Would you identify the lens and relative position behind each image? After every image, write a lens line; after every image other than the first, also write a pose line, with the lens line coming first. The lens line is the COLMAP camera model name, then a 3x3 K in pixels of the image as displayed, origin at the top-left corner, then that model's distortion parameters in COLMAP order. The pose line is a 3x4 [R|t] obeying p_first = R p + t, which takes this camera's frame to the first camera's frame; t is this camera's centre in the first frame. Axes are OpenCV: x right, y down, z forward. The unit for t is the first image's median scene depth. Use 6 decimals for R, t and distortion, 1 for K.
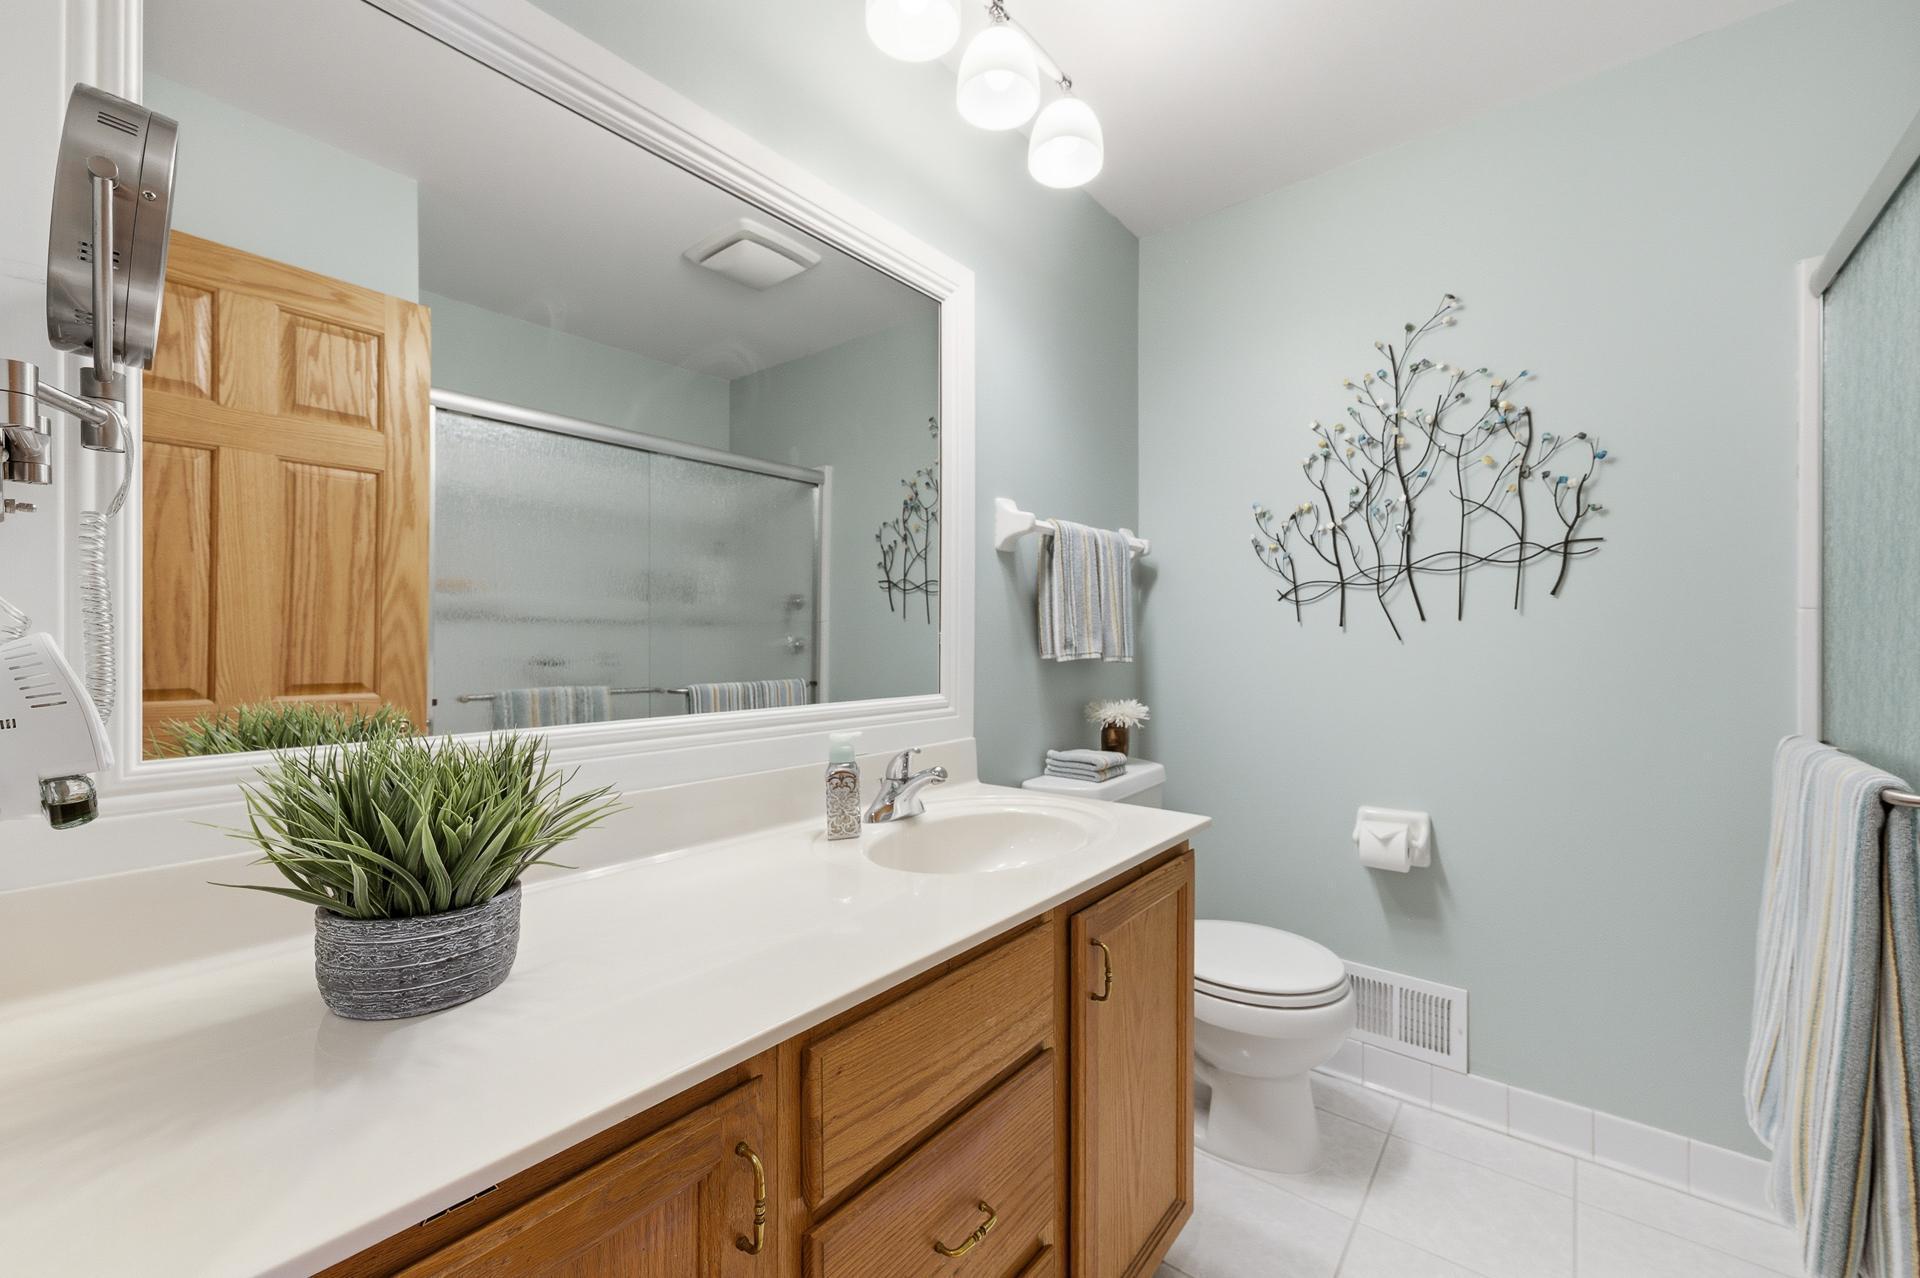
lens RADIAL K [[759.6, 0, 960.0], [0, 759.6, 639.0], [0, 0, 1]] dist [0.002780, 0.000481]
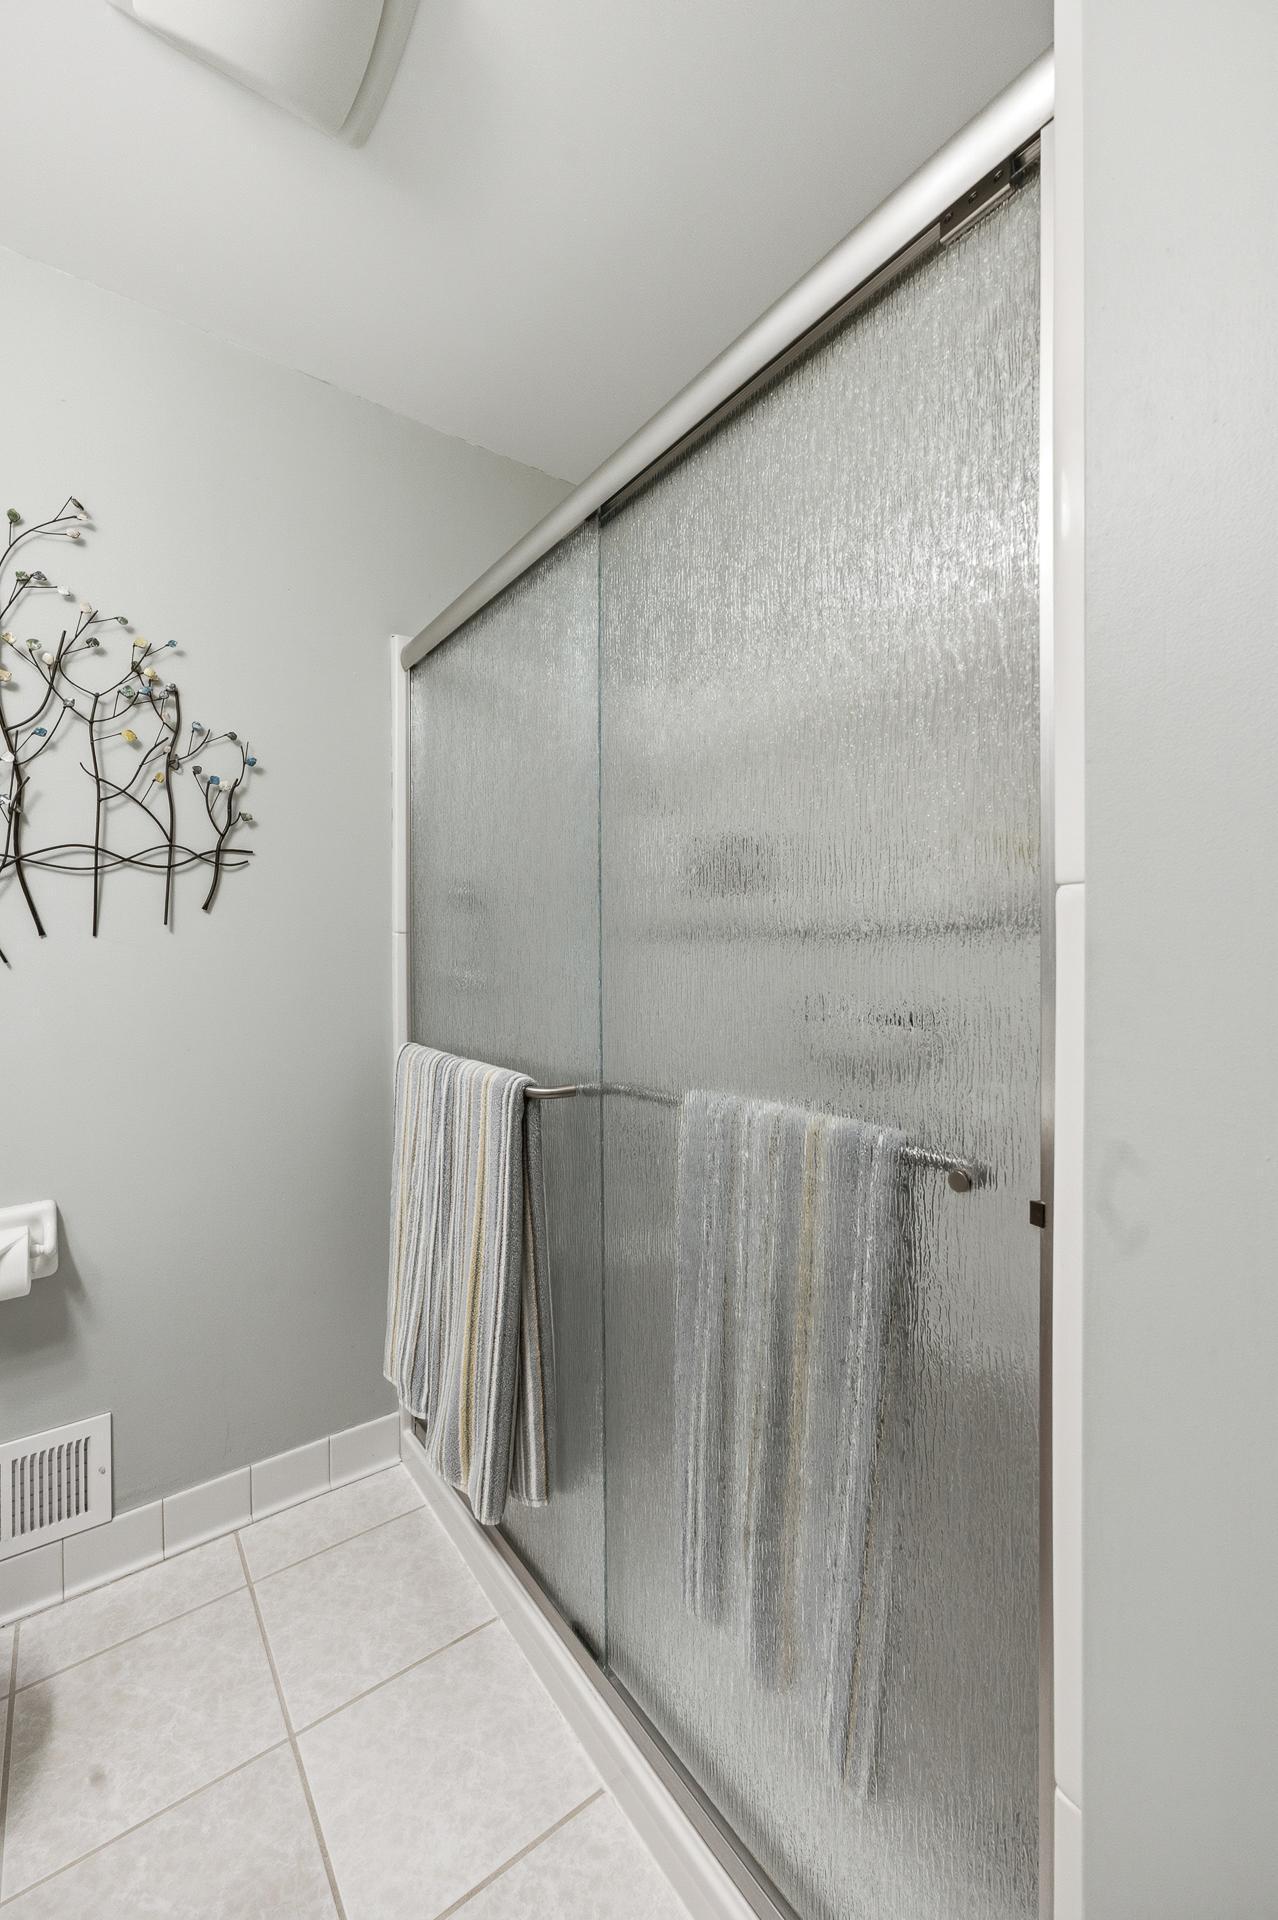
lens RADIAL K [[759.6, 0, 639.0], [0, 759.6, 960.0], [0, 0, 1]] dist [0.002780, 0.000481]
pose [[0.247350, -0.010923, 0.968865, 0.050790], [0.000924, 0.999939, 0.011037, -0.008695], [-0.968926, -0.001834, 0.247345, 0.287561]]
